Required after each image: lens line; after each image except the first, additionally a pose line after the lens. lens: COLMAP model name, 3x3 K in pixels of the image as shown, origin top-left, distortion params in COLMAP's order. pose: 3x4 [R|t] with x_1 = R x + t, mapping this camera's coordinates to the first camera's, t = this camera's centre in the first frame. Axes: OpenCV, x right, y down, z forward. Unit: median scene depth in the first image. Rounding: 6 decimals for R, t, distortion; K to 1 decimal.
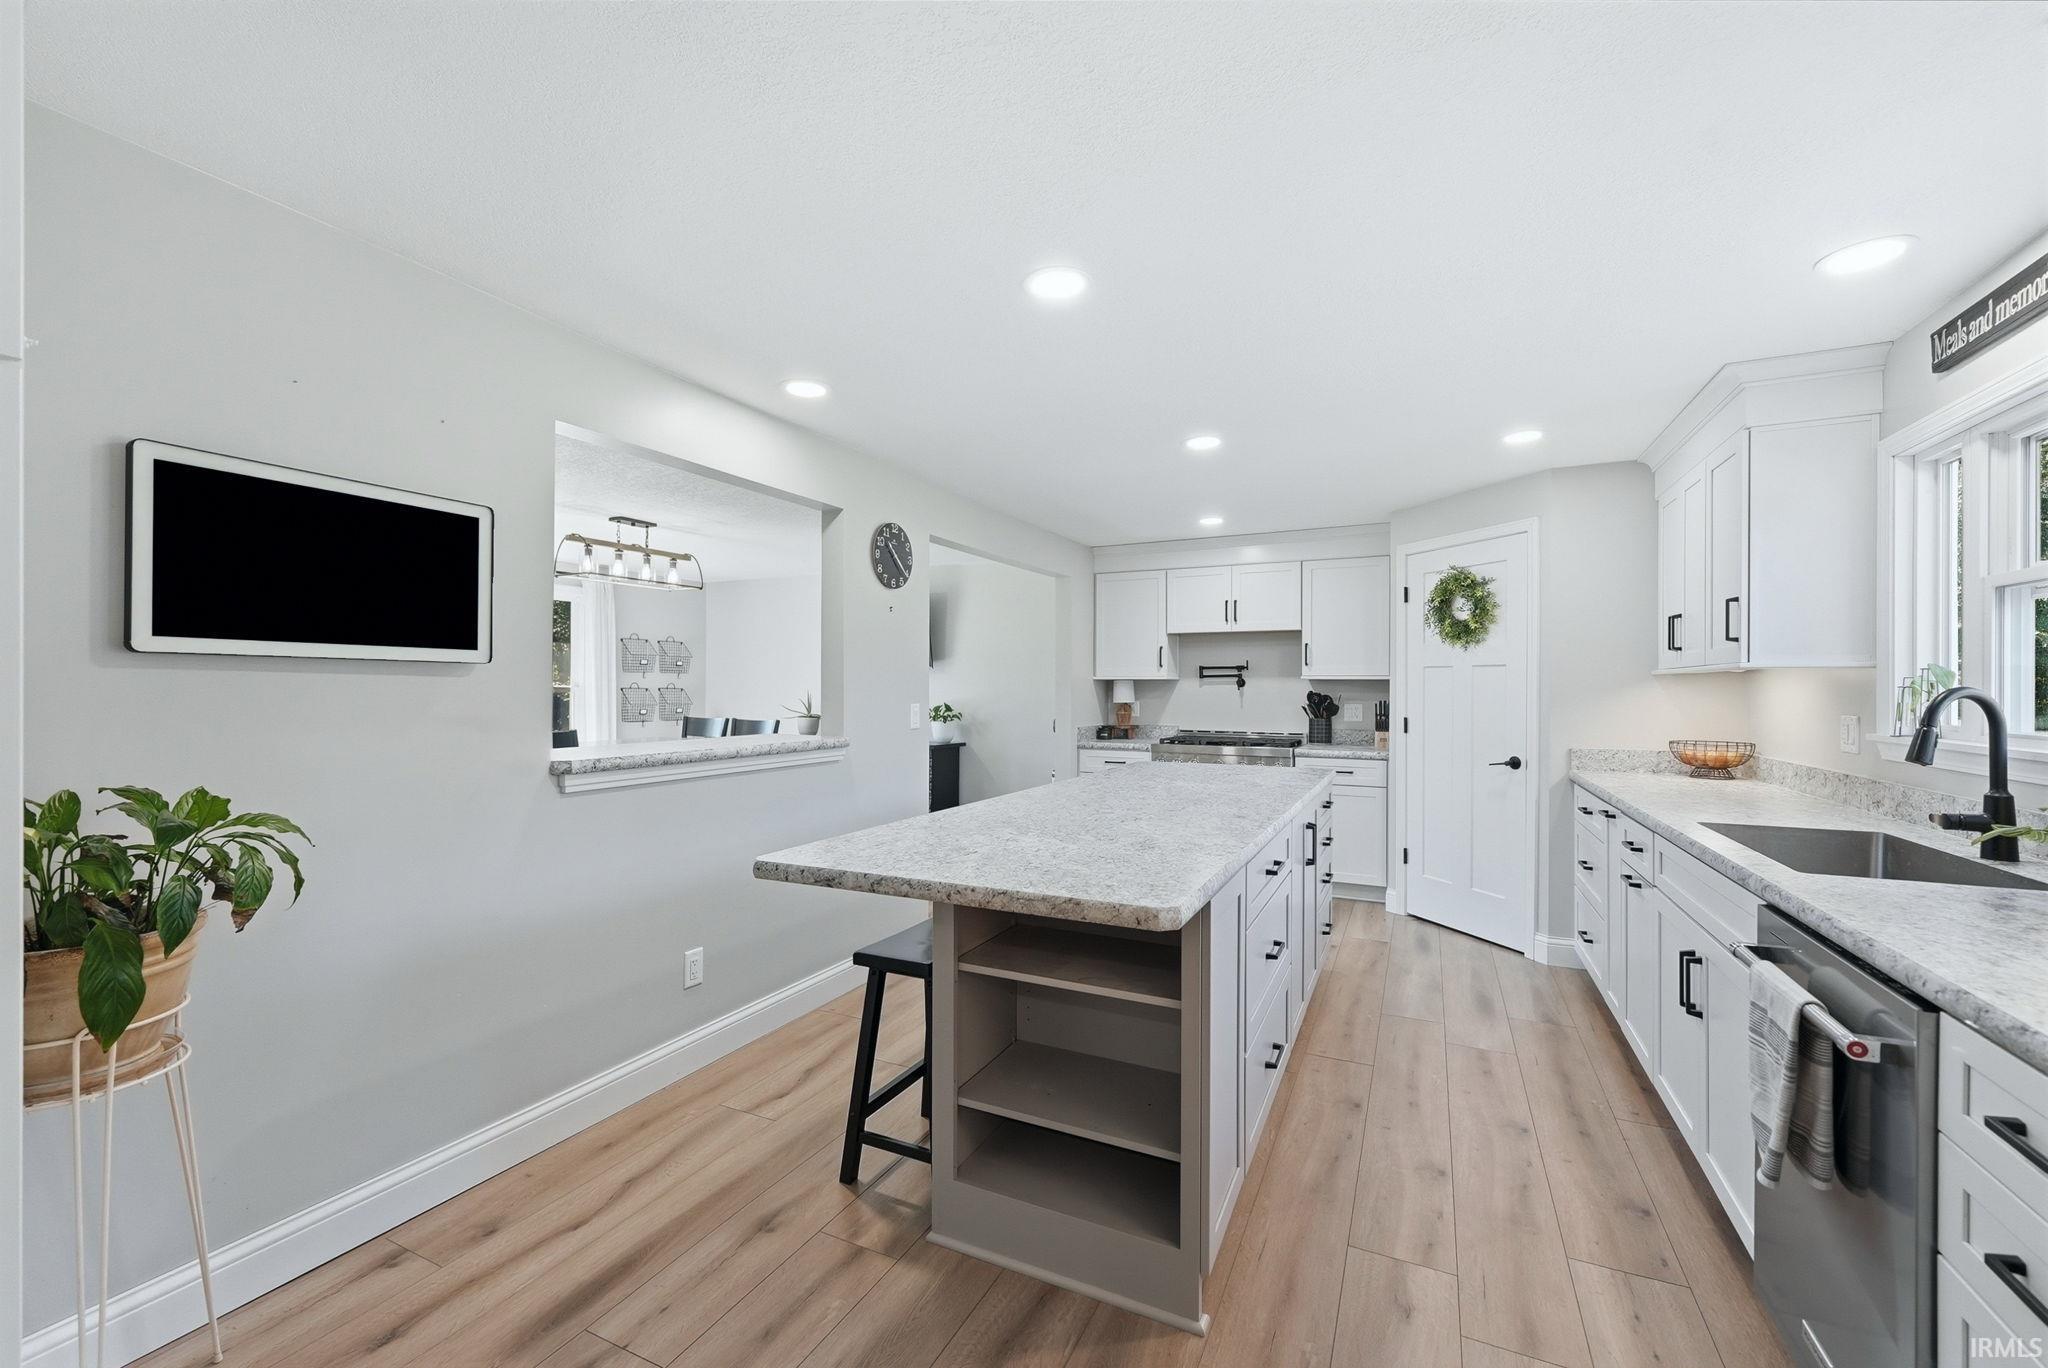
lens RADIAL K [[834.1, 0, 1027.5], [0, 834.1, 690.8], [0, 0, 1]] dist [0.002313, -0.000707]
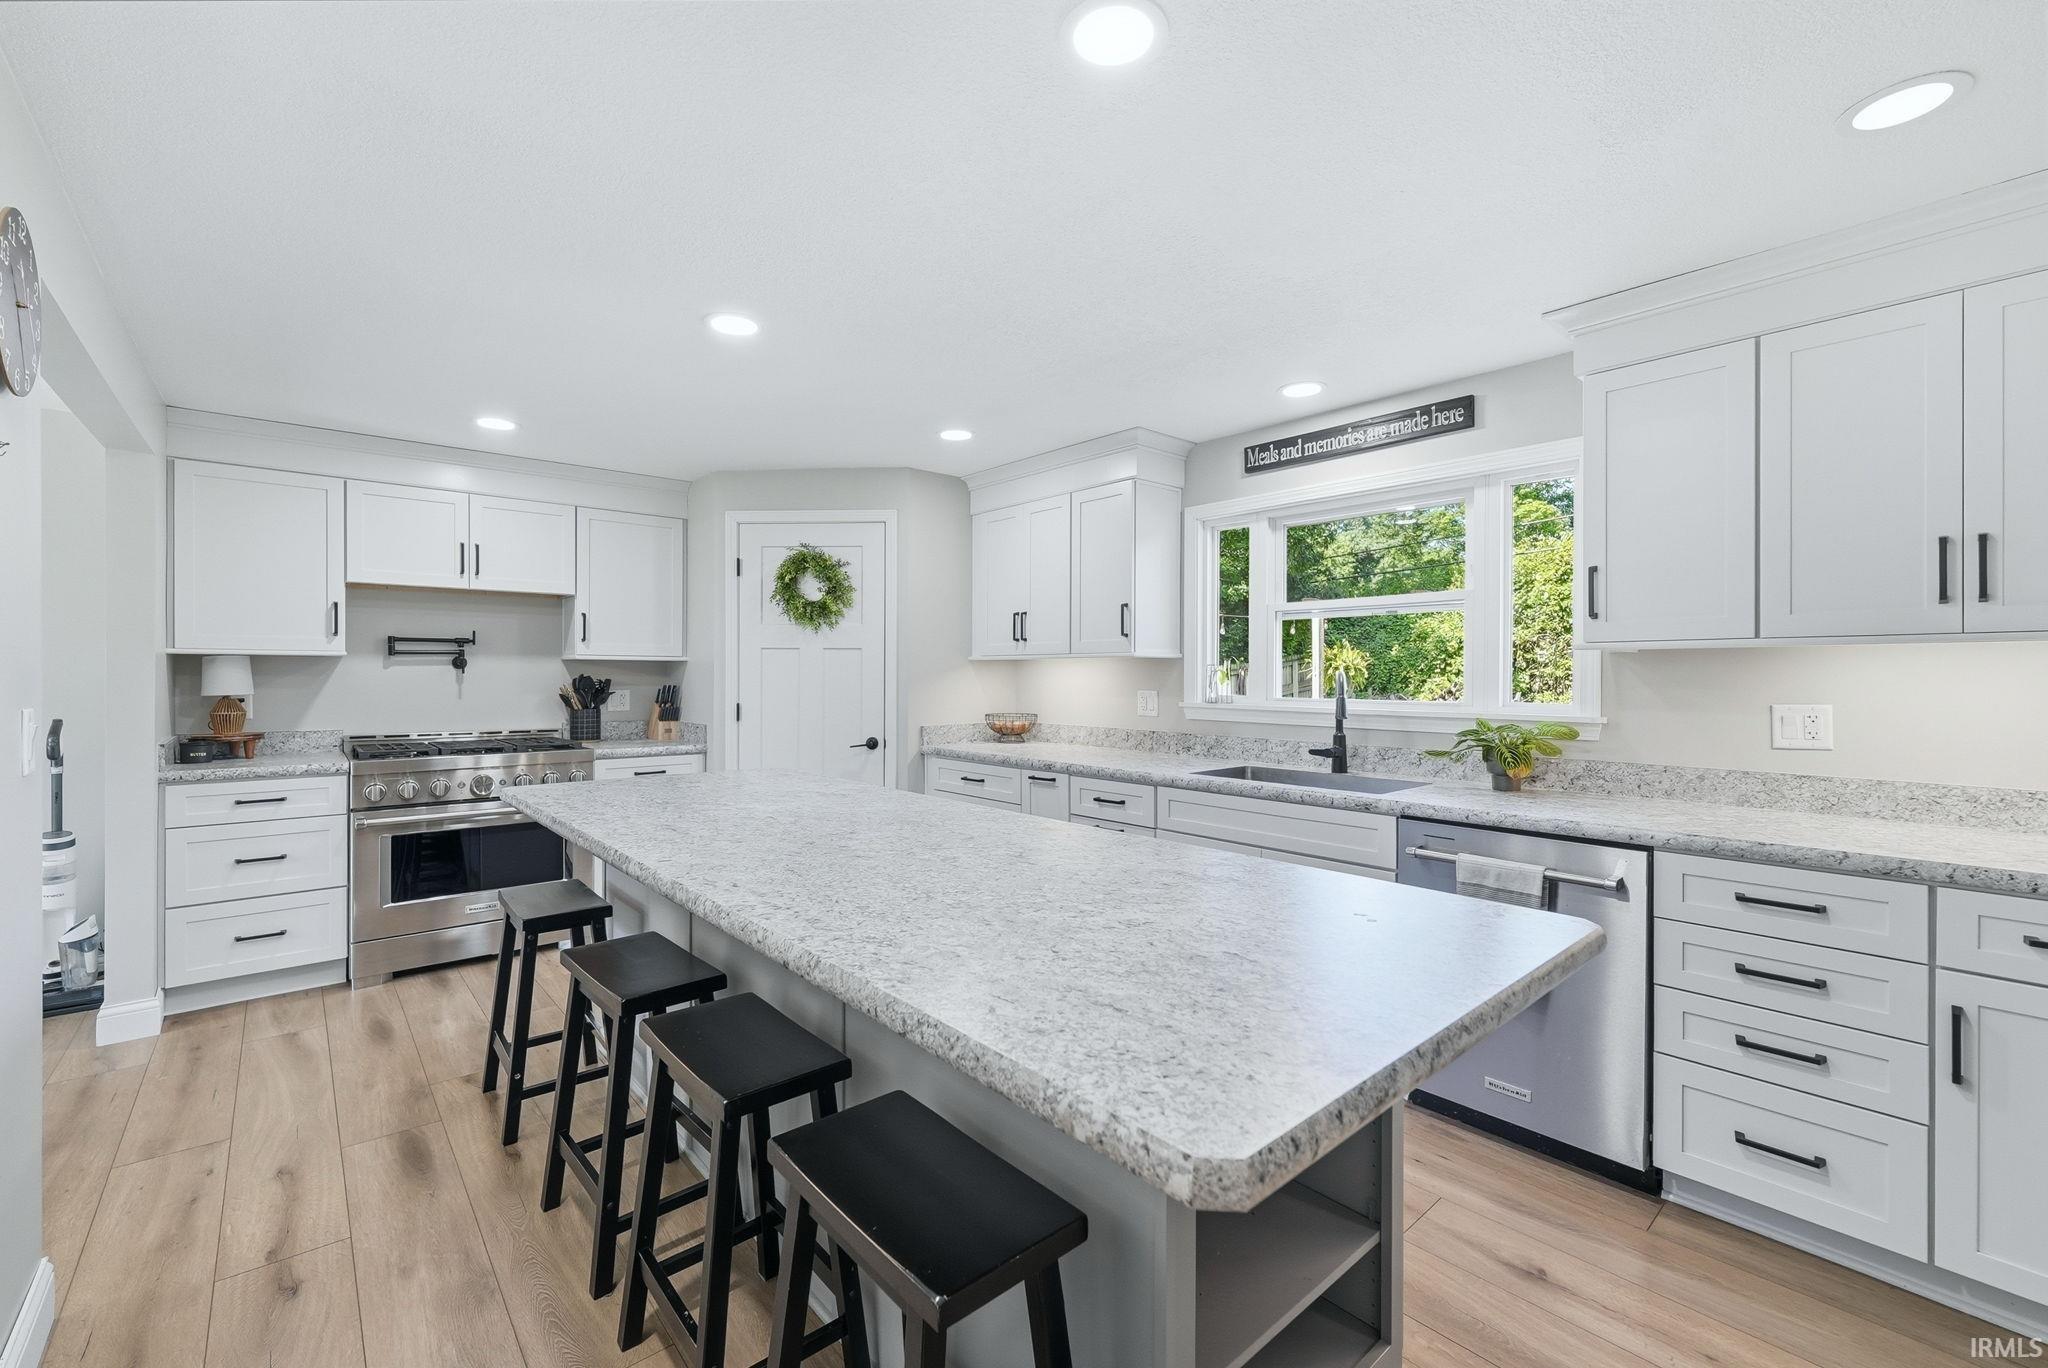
lens RADIAL K [[834.1, 0, 1020.3], [0, 834.1, 677.9], [0, 0, 1]] dist [0.002313, -0.000707]
pose [[0.394497, -0.004042, 0.918888, -0.340070], [0.000664, 0.999991, 0.004114, 0.000705], [-0.918897, -0.001013, 0.394496, 0.486295]]
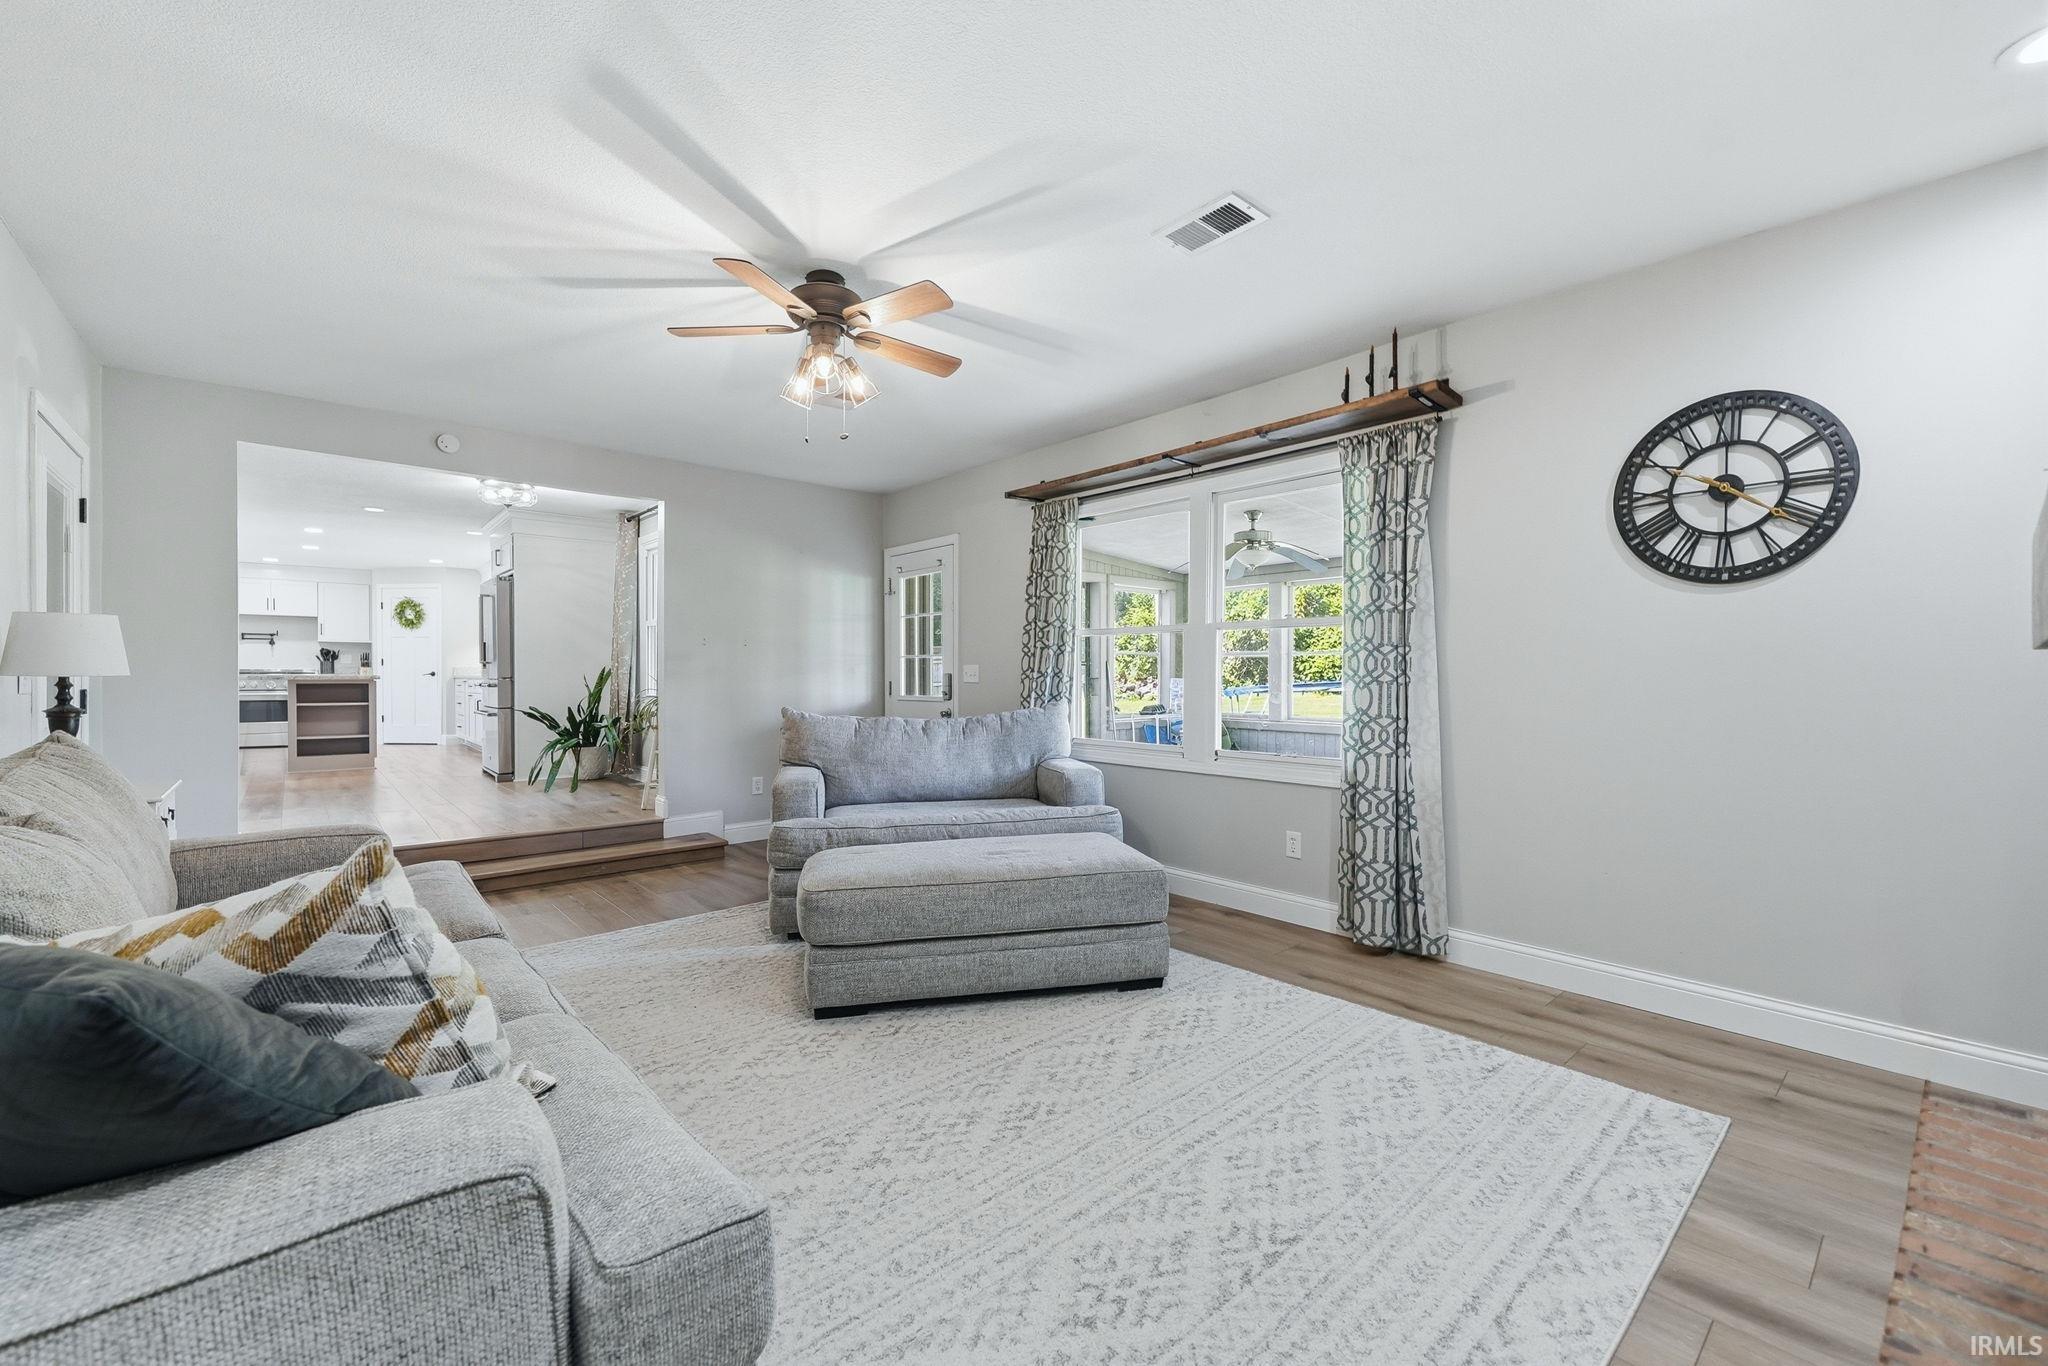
lens RADIAL K [[834.1, 0, 1023.9], [0, 834.1, 676.2], [0, 0, 1]] dist [0.002313, -0.000707]
pose [[0.395705, -0.010692, 0.918315, -1.303604], [0.003546, 0.999943, 0.010114, 0.085047], [-0.918371, -0.000746, 0.395720, -2.085756]]
